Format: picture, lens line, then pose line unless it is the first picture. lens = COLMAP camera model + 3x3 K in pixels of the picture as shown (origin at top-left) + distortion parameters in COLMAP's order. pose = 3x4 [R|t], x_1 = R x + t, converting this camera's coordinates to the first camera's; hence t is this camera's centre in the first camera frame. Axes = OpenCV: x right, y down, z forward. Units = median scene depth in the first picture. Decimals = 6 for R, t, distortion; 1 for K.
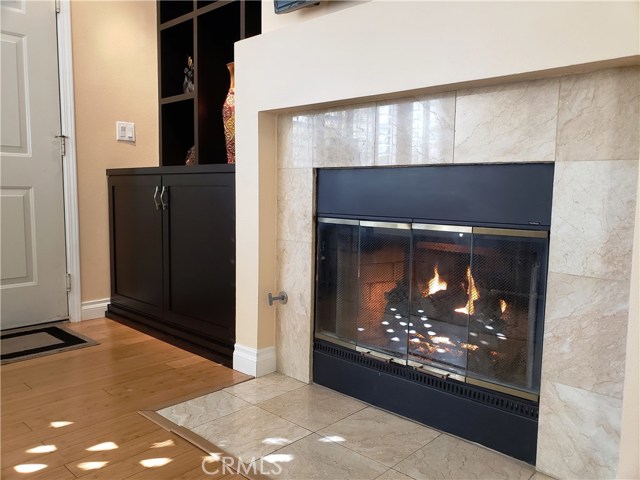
lens RADIAL K [[496.0, 0, 320.0], [0, 496.0, 240.0], [0, 0, 1]] dist [0.101991, -0.146246]
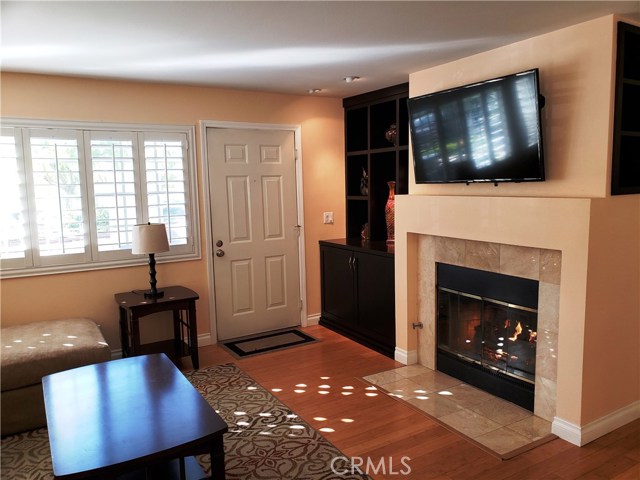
lens RADIAL K [[496.0, 0, 320.0], [0, 496.0, 240.0], [0, 0, 1]] dist [0.101991, -0.146246]
pose [[0.958882, -0.004998, -0.283761, 0.102544], [0.011057, 0.999744, 0.019755, -0.256687], [0.283589, -0.022080, 0.958692, -0.956796]]
